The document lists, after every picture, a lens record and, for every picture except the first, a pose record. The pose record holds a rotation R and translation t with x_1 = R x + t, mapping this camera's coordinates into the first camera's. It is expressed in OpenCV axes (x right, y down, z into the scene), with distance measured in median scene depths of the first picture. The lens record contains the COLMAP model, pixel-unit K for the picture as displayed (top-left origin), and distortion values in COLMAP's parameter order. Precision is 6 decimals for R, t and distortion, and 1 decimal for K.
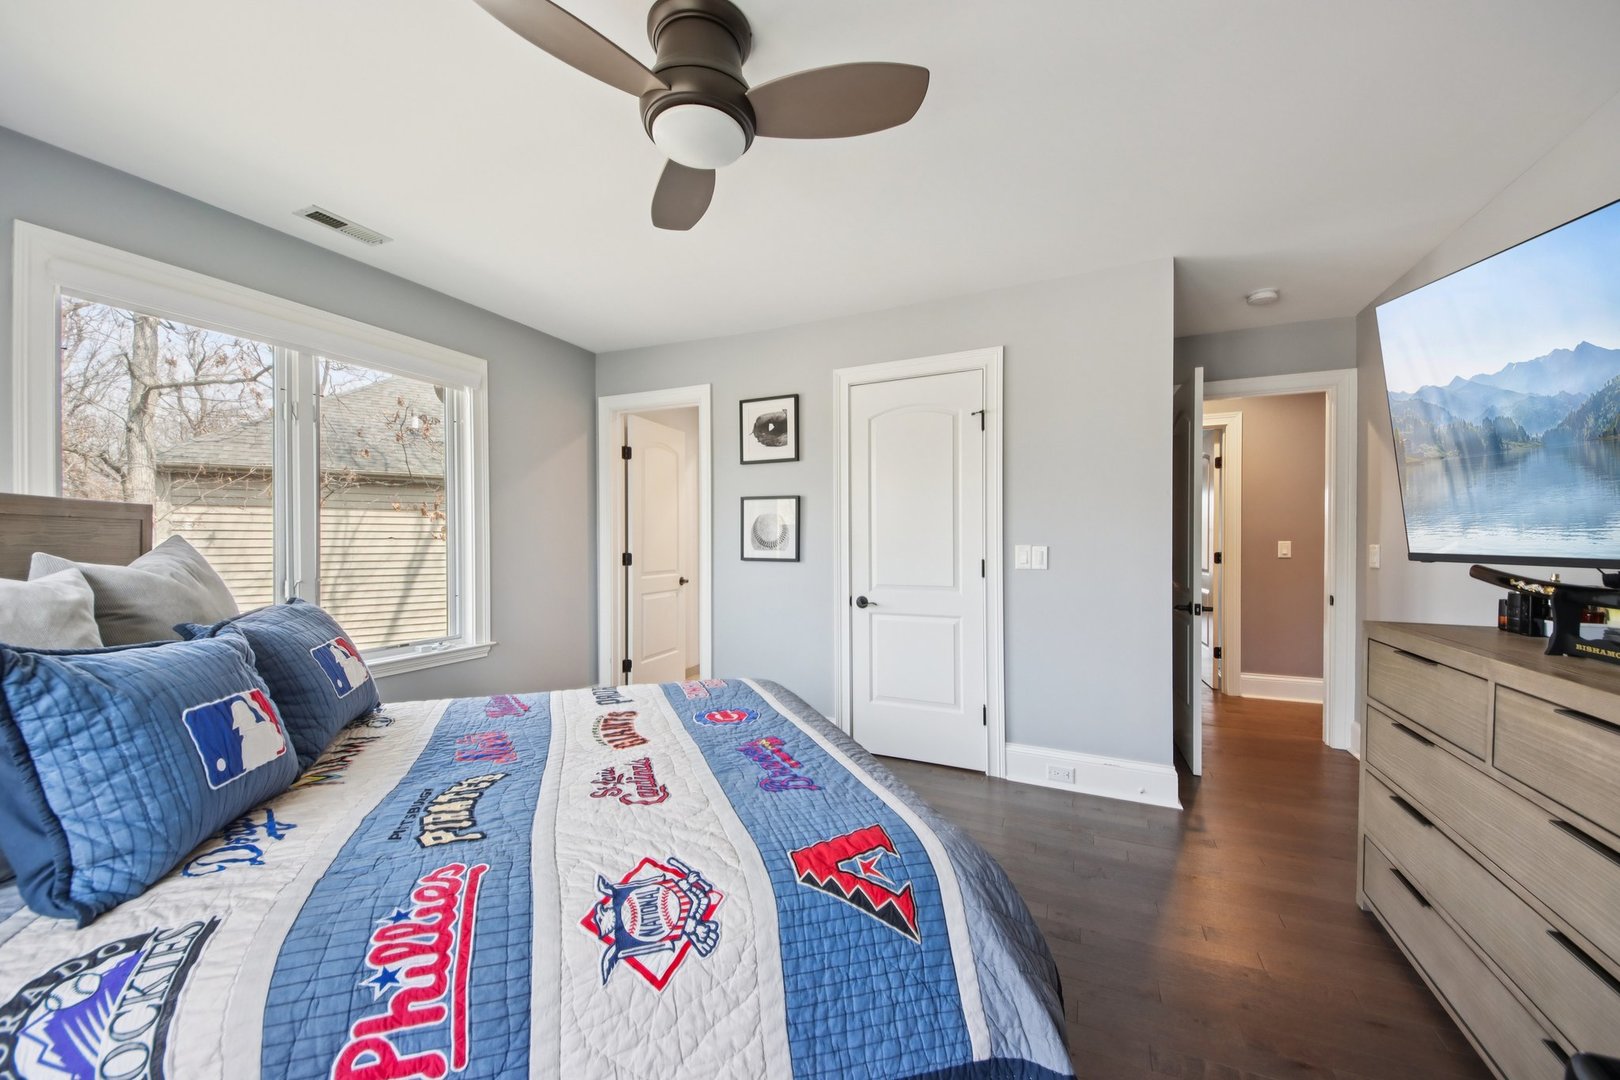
lens RADIAL K [[602.1, 0, 804.7], [0, 602.1, 534.0], [0, 0, 1]] dist [0.024908, -0.000129]
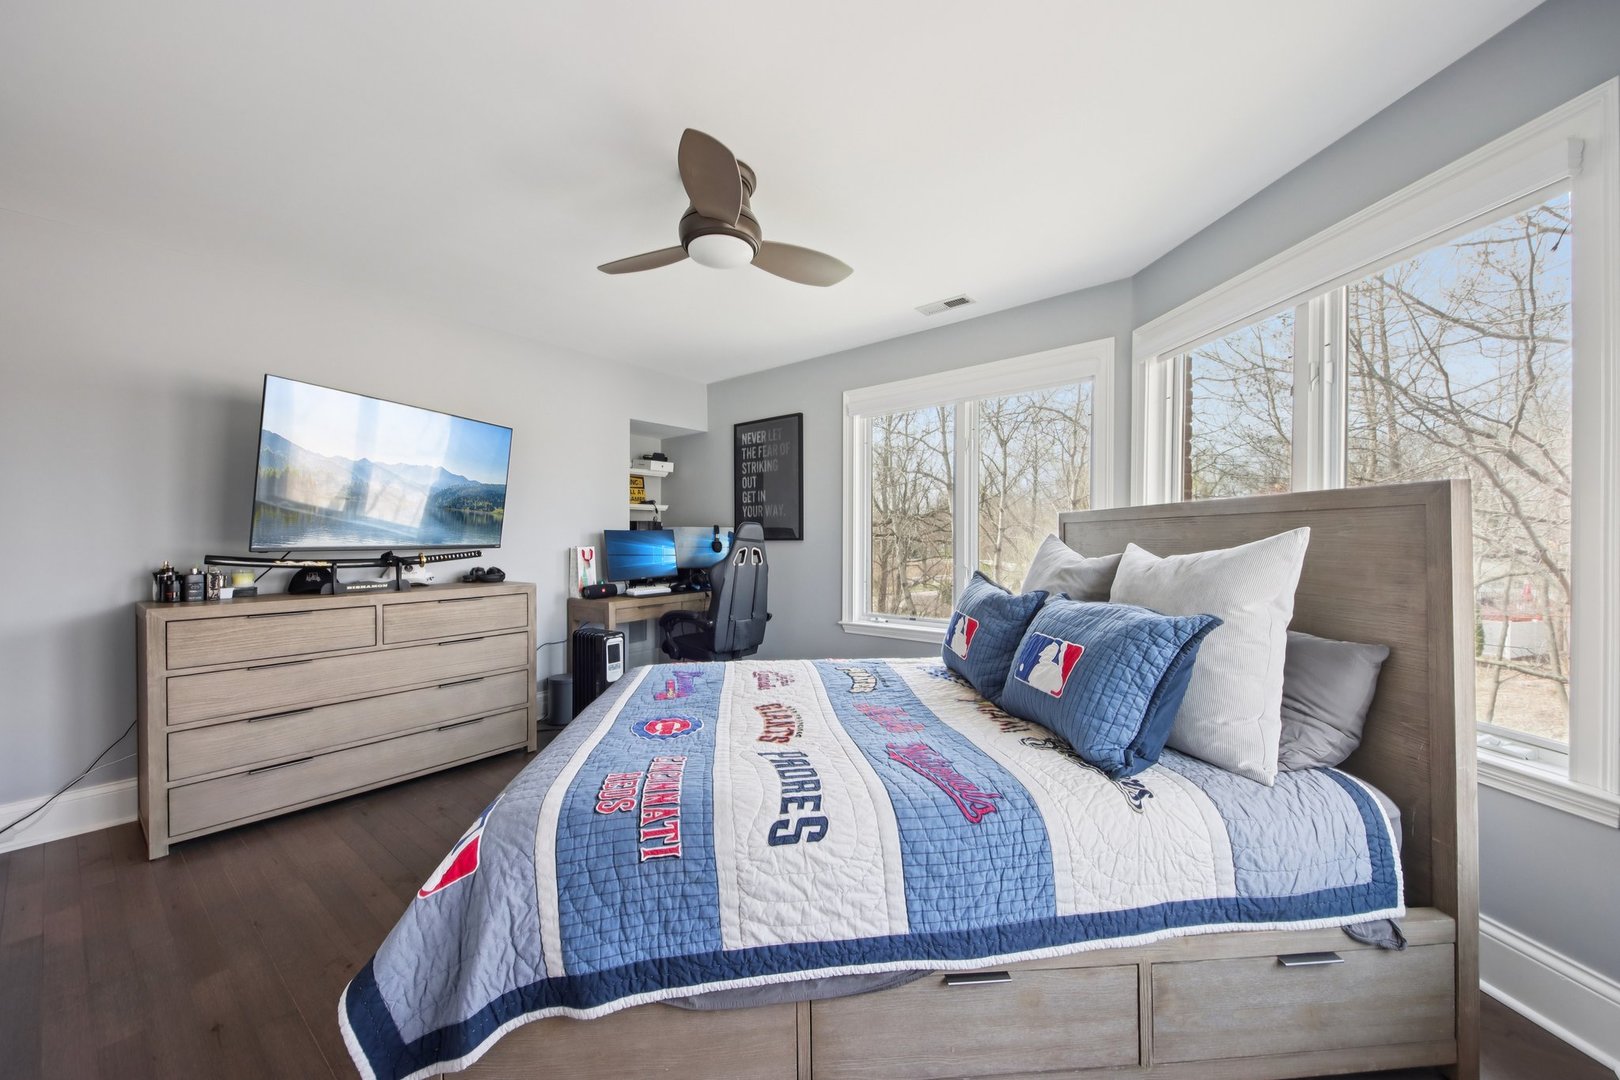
lens RADIAL K [[602.1, 0, 804.7], [0, 602.1, 534.0], [0, 0, 1]] dist [0.024908, -0.000129]
pose [[-0.967890, 0.005308, 0.251317, -0.612672], [0.002192, 0.999917, -0.012678, 0.018865], [-0.251363, -0.011720, -0.967822, 1.991591]]
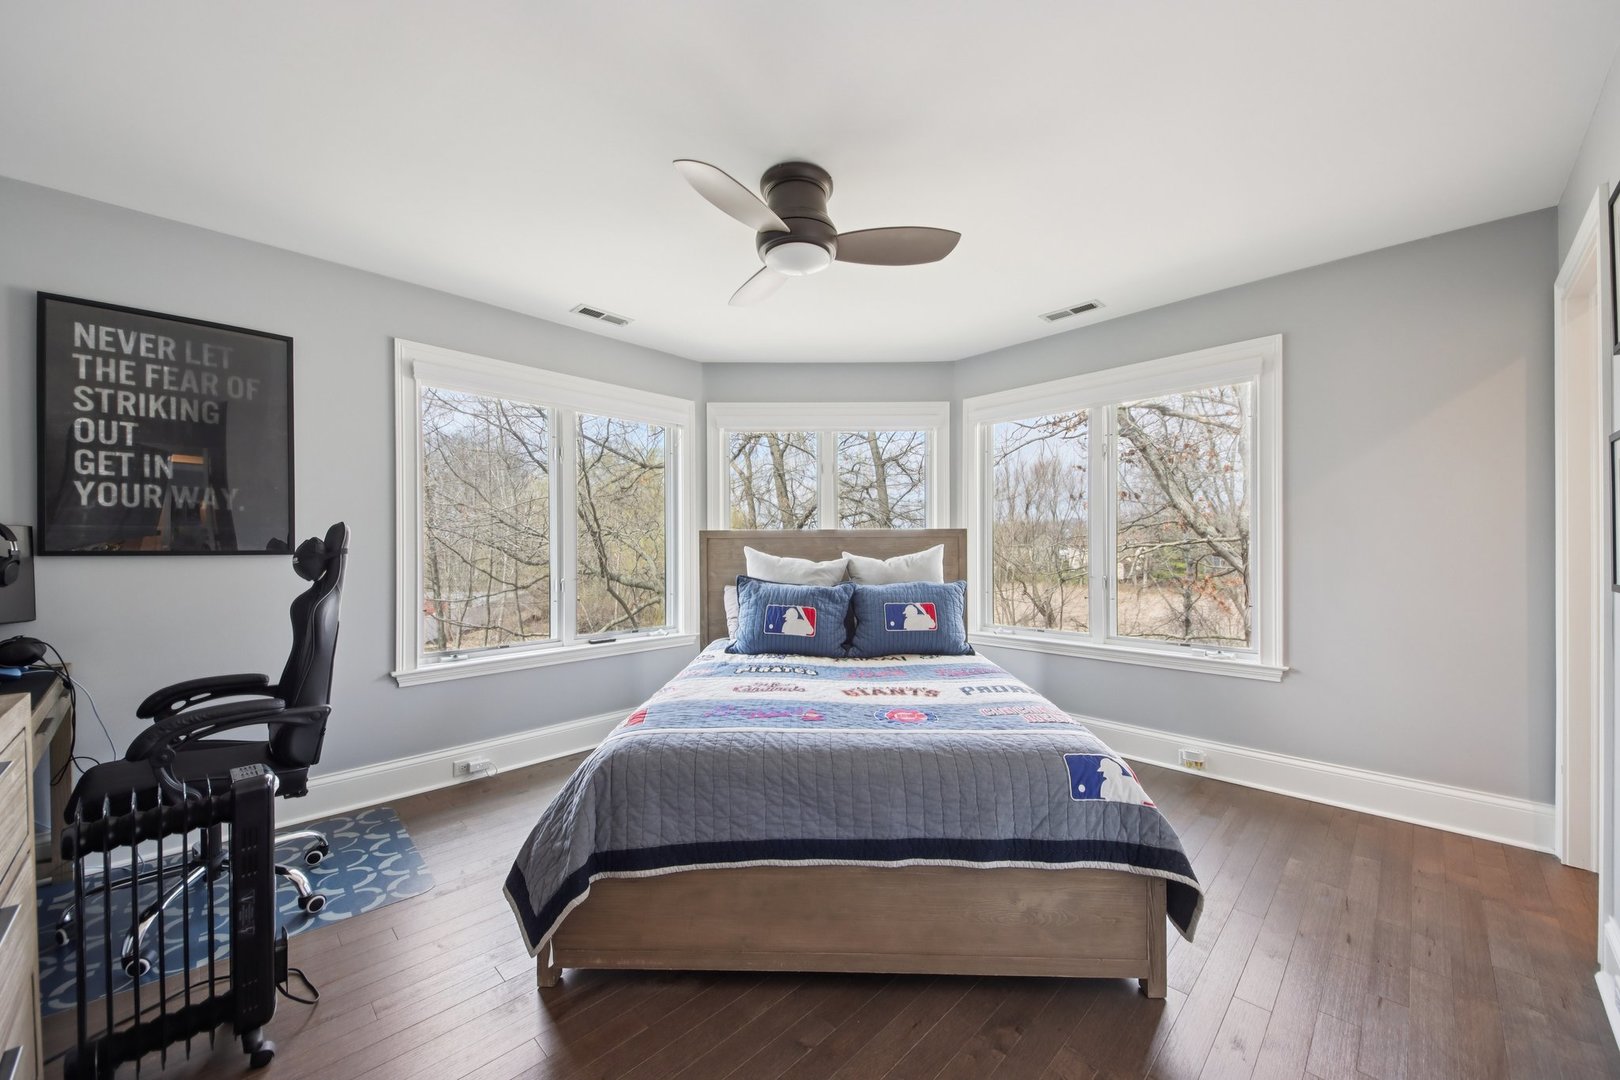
lens RADIAL K [[602.1, 0, 804.7], [0, 602.1, 534.0], [0, 0, 1]] dist [0.024908, -0.000129]
pose [[-0.338347, -0.023968, -0.940716, 0.976627], [0.012183, 0.999480, -0.029847, 0.022828], [0.940942, -0.021559, -0.337879, 1.280469]]
